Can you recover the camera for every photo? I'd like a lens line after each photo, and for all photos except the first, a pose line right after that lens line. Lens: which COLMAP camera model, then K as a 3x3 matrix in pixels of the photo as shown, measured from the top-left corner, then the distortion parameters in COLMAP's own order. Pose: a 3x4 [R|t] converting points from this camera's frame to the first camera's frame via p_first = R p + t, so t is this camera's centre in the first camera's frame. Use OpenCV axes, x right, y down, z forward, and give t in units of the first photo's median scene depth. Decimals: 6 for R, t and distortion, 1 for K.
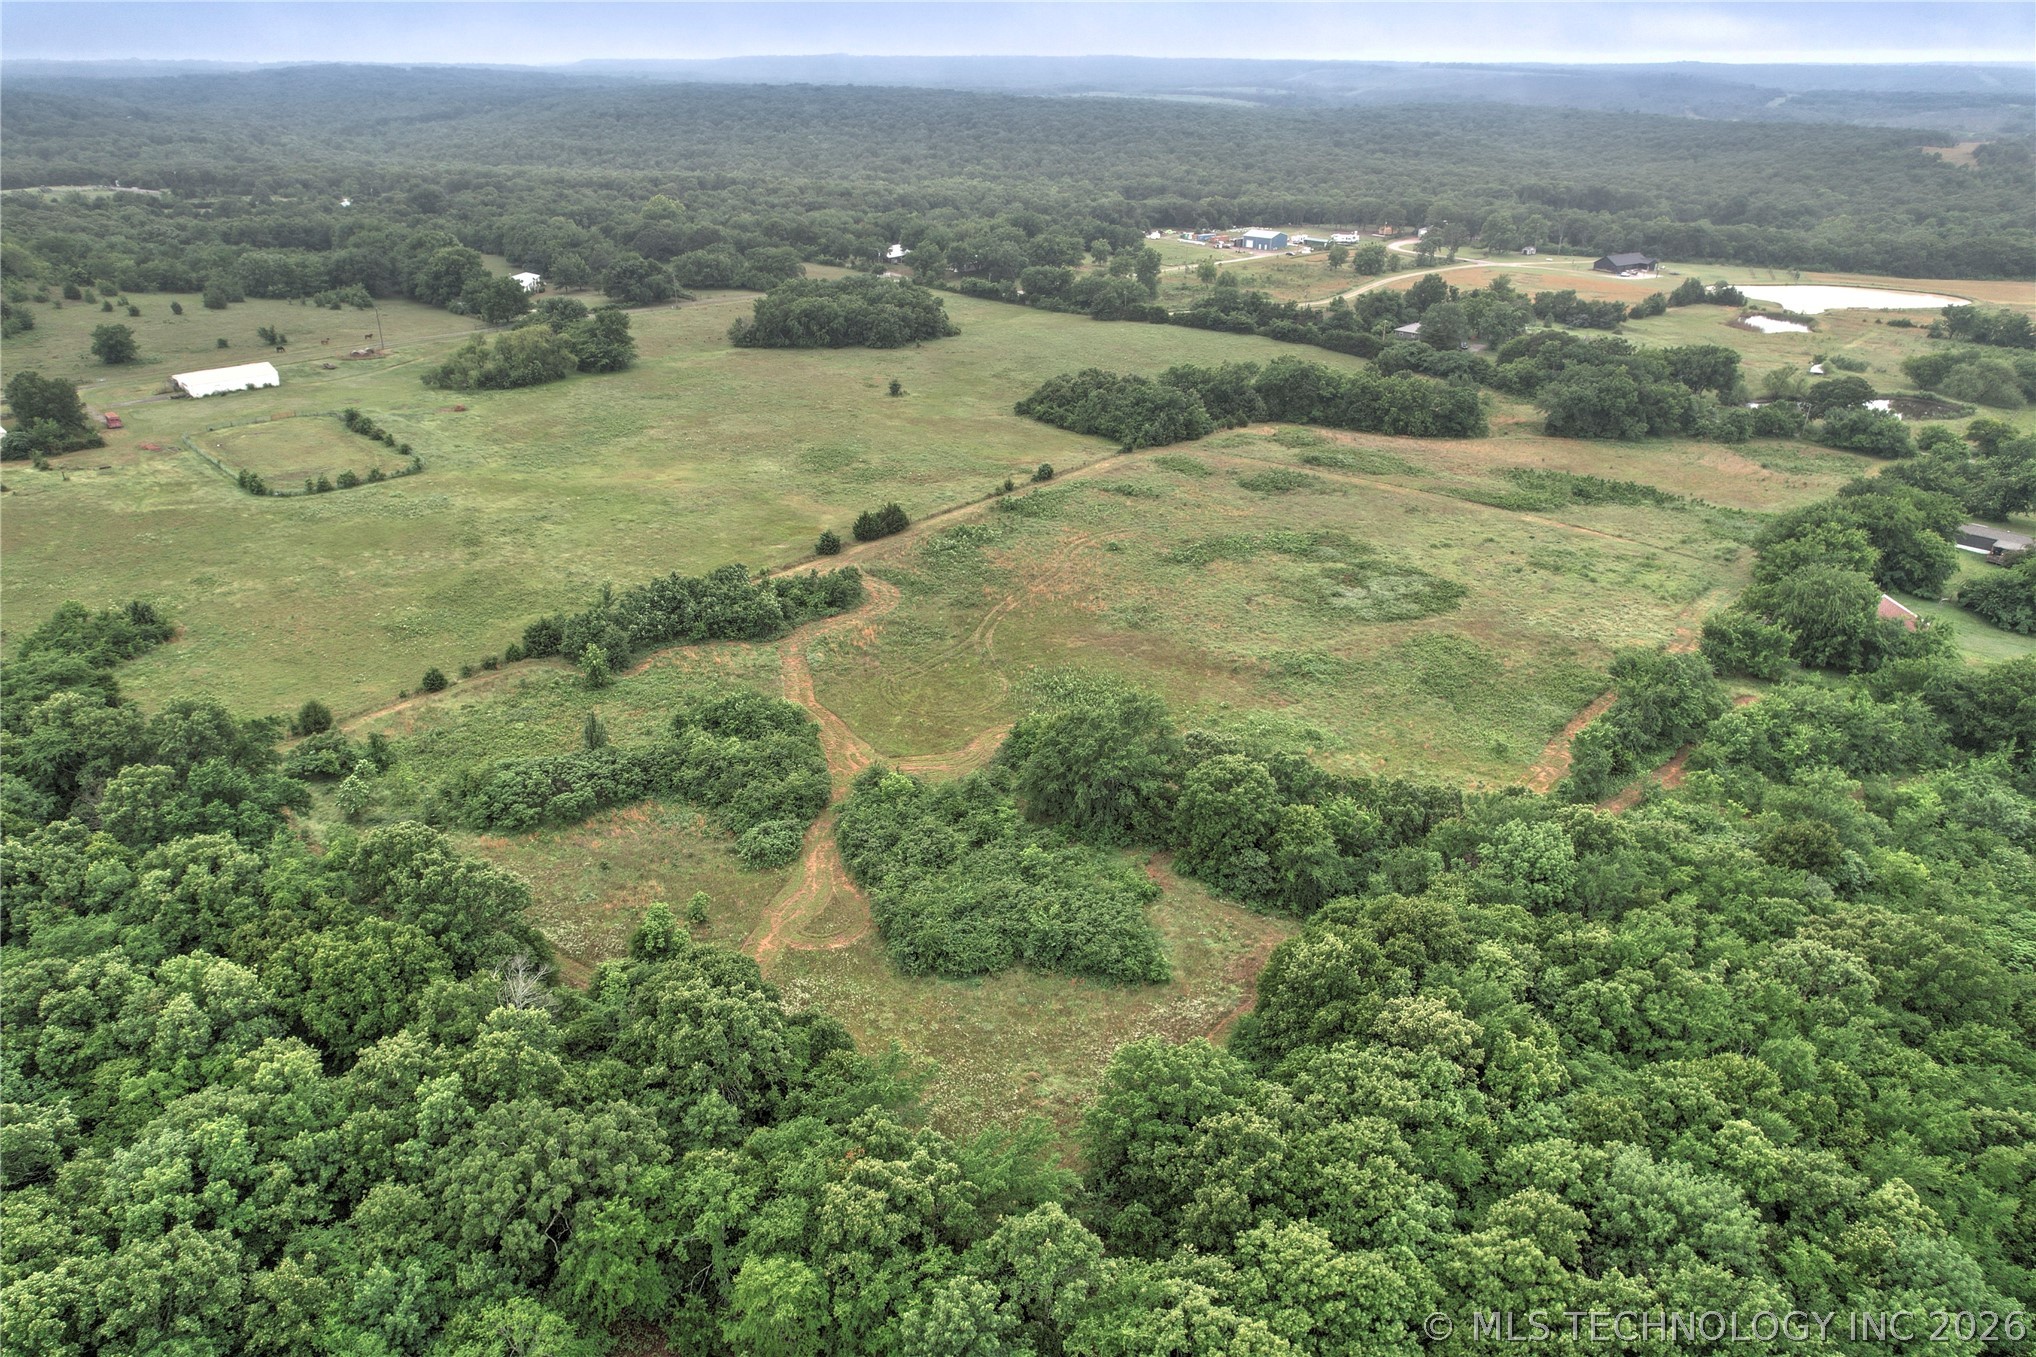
lens RADIAL K [[1315.0, 0, 1034.4], [0, 1315.0, 673.6], [0, 0, 1]] dist [-0.070470, 0.056752]
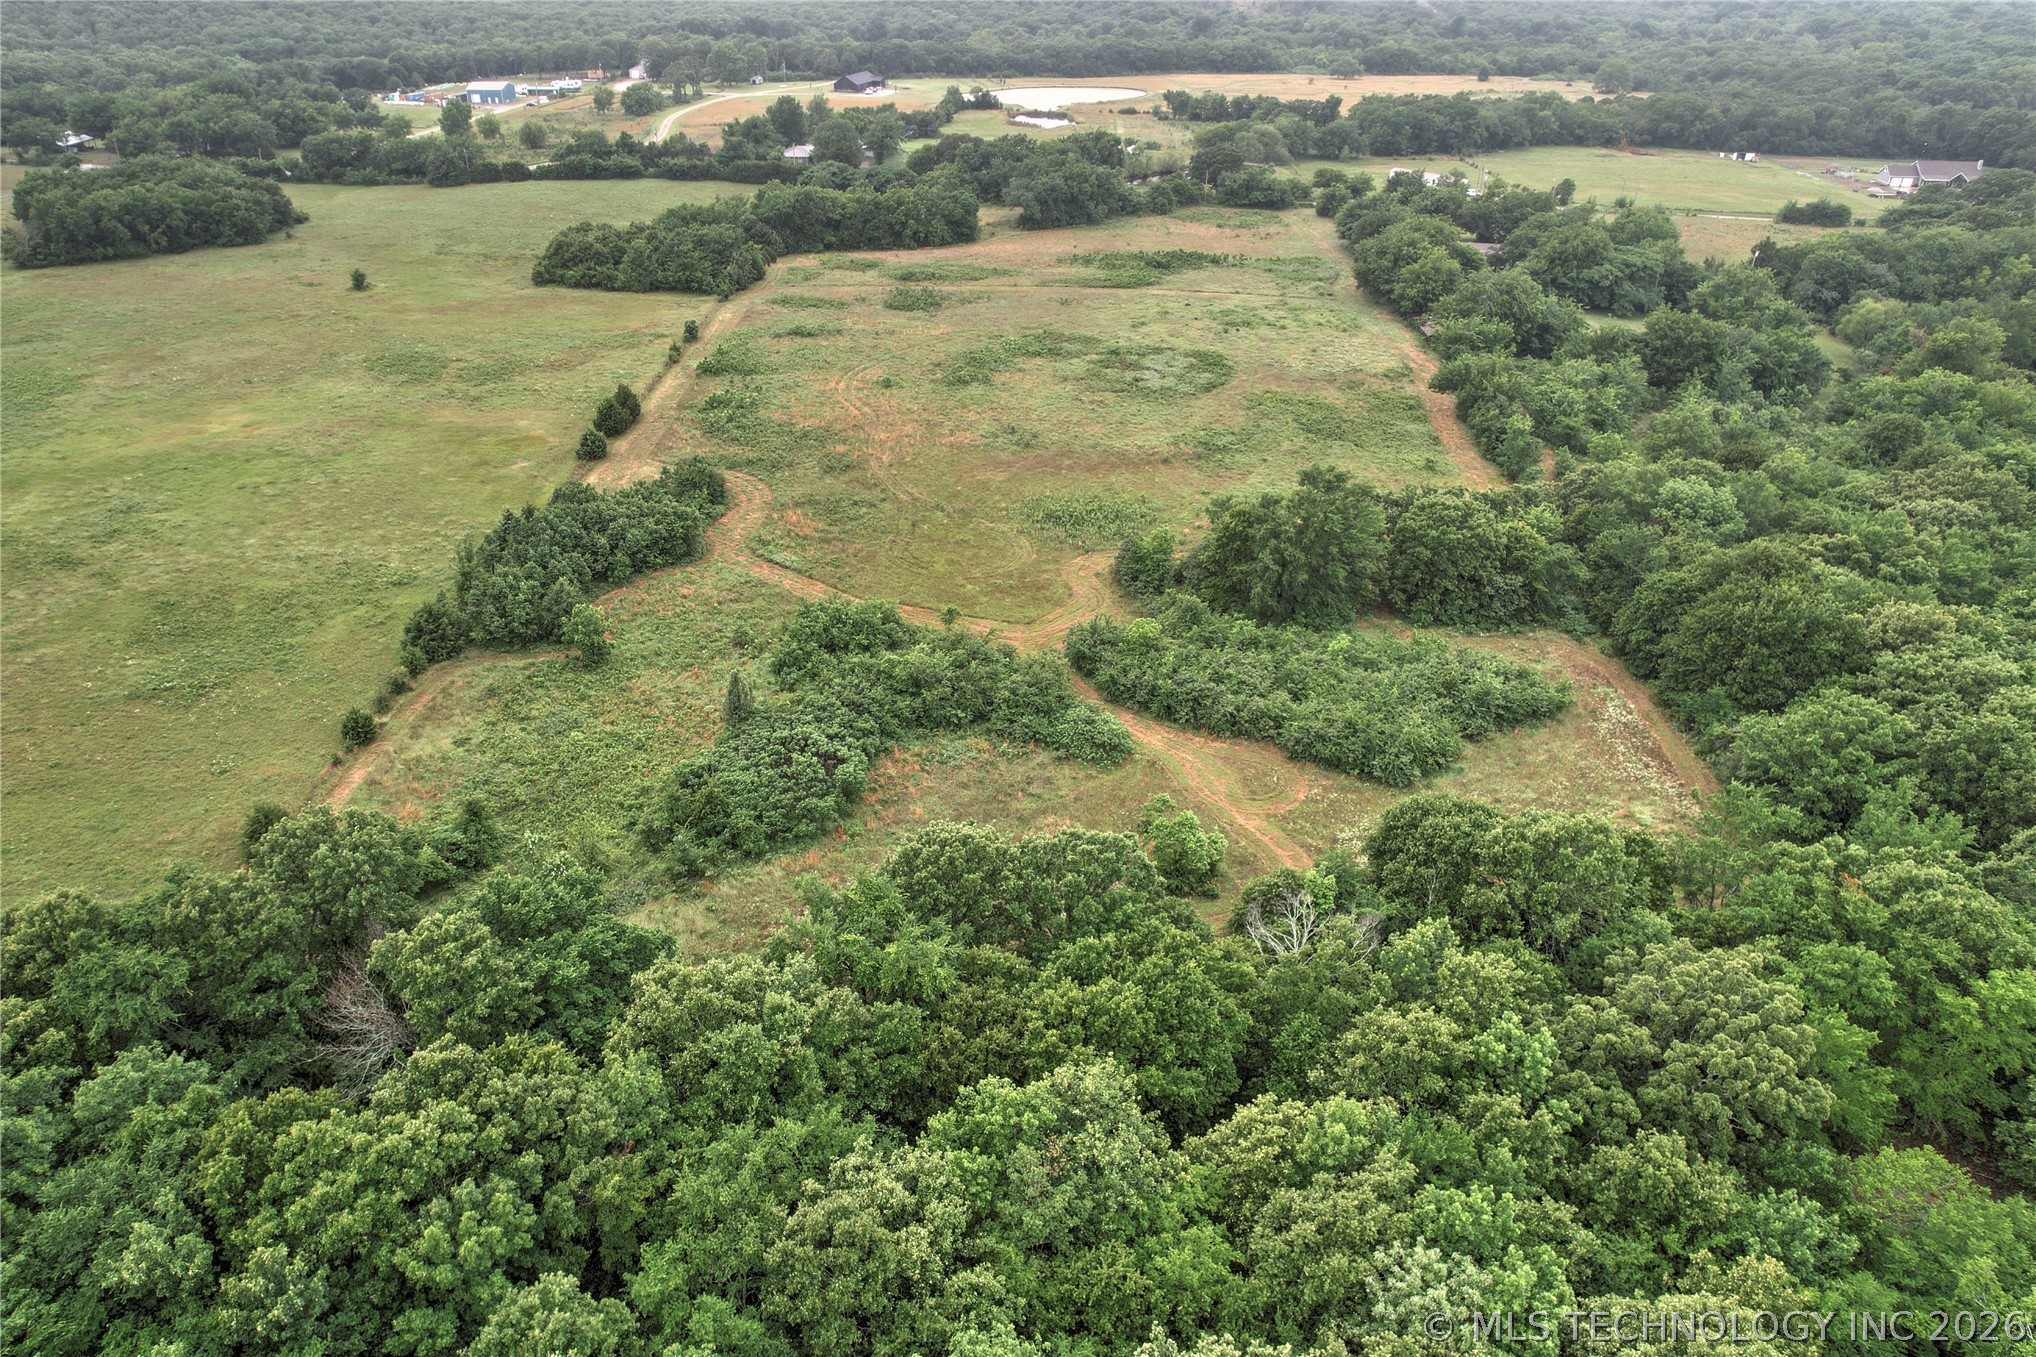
lens RADIAL K [[1315.0, 0, 966.5], [0, 1315.0, 677.4], [0, 0, 1]] dist [-0.070470, 0.056752]
pose [[0.799195, -0.302879, 0.519184, -0.367788], [0.253143, 0.953028, 0.166302, -0.034175], [-0.545166, -0.001480, 0.838327, 0.186942]]
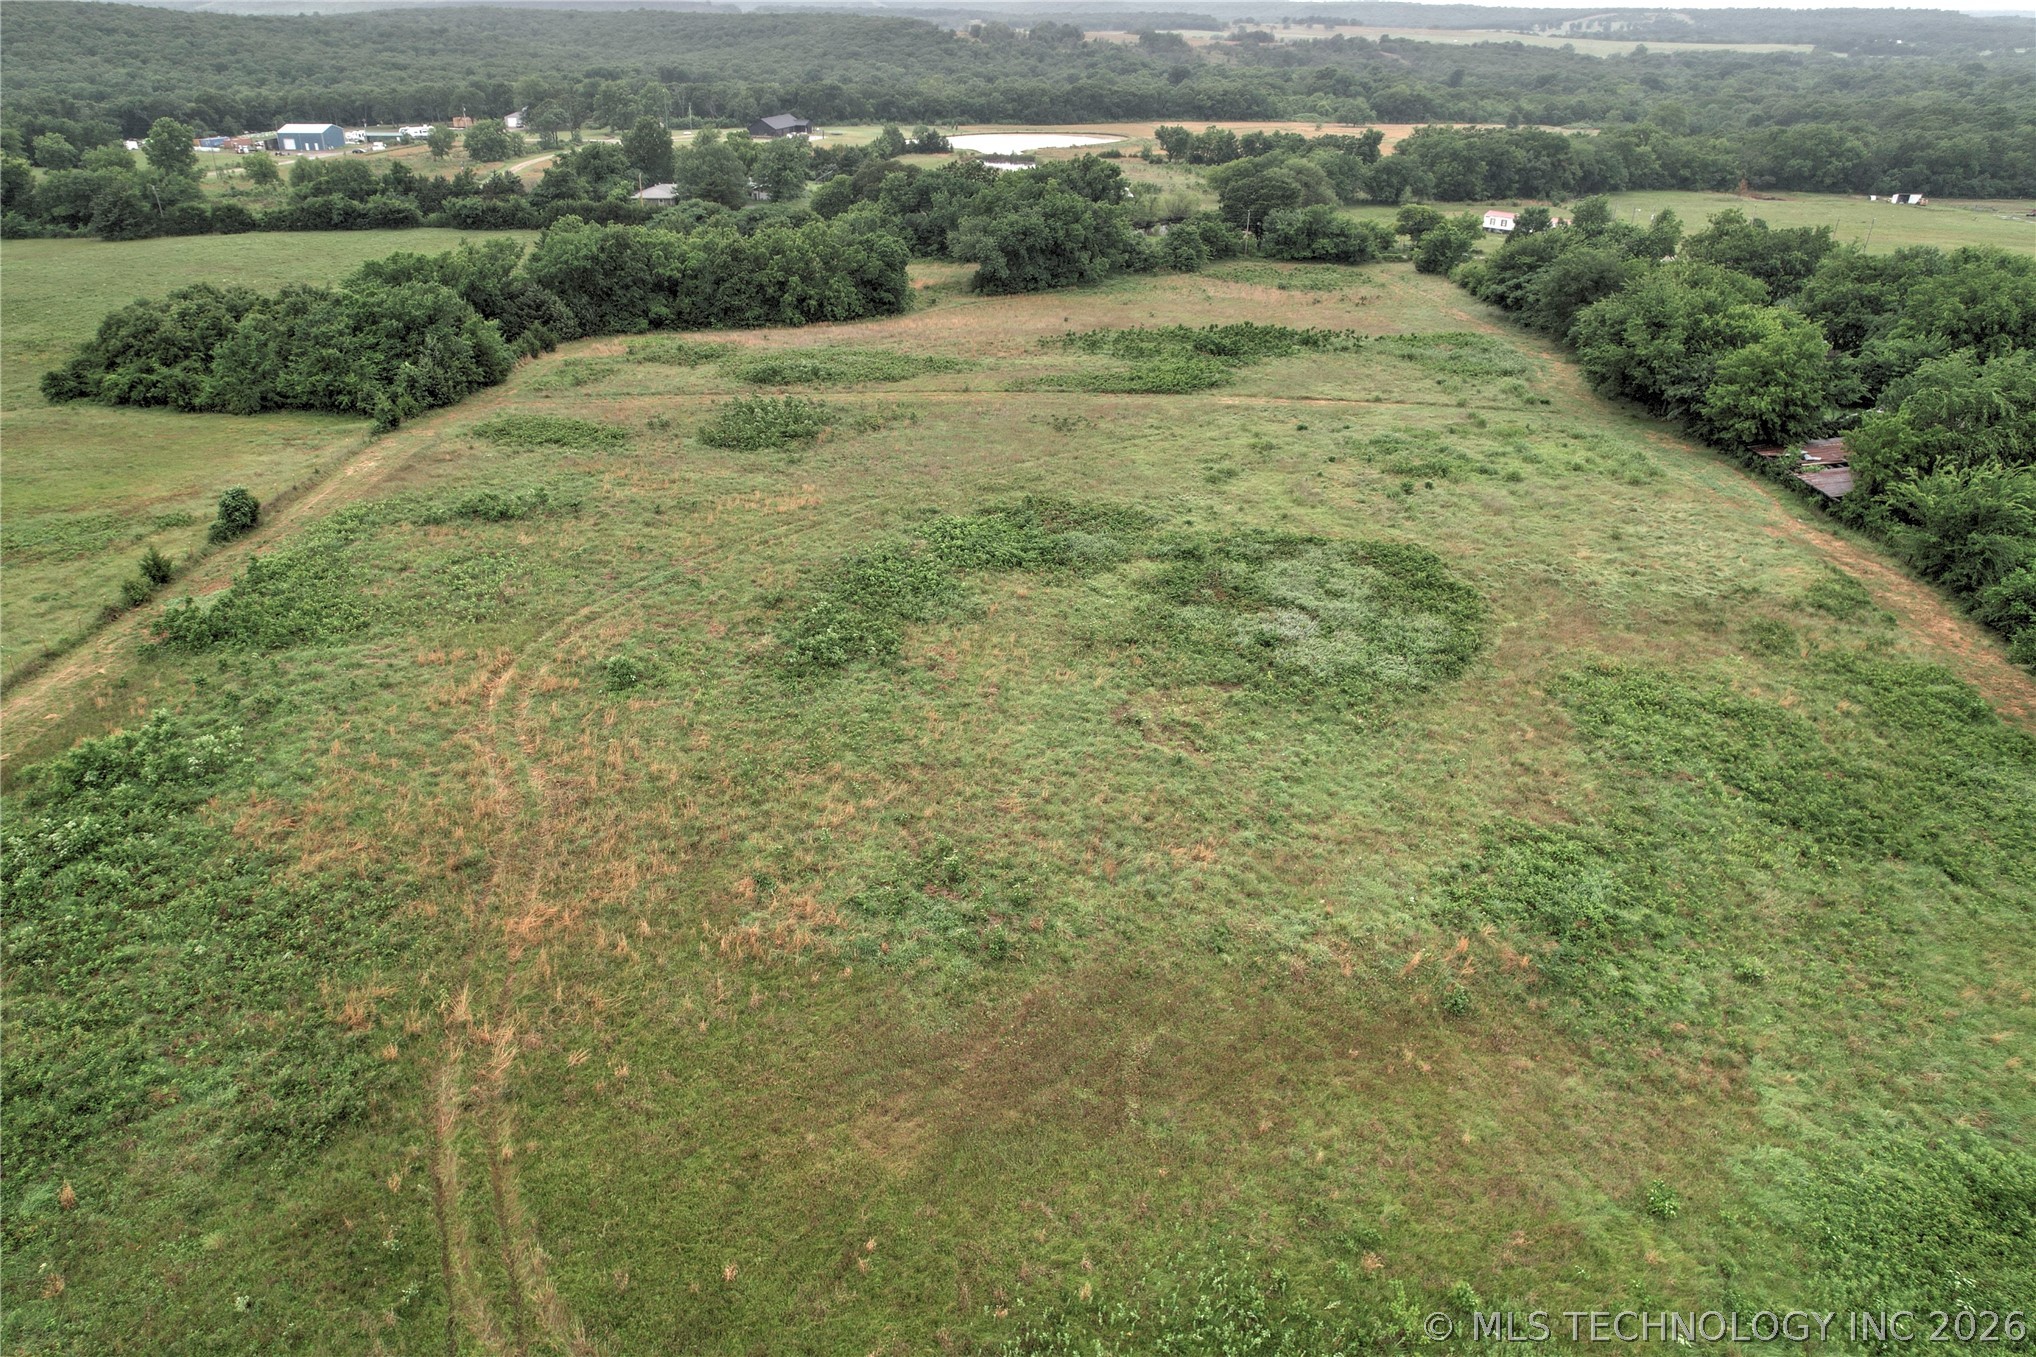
lens RADIAL K [[1315.0, 0, 988.4], [0, 1315.0, 658.8], [0, 0, 1]] dist [-0.070470, 0.056752]
pose [[0.771266, -0.280836, 0.571210, -0.051602], [0.266180, 0.957472, 0.111338, -0.097794], [-0.578185, 0.066173, 0.813218, 0.578951]]
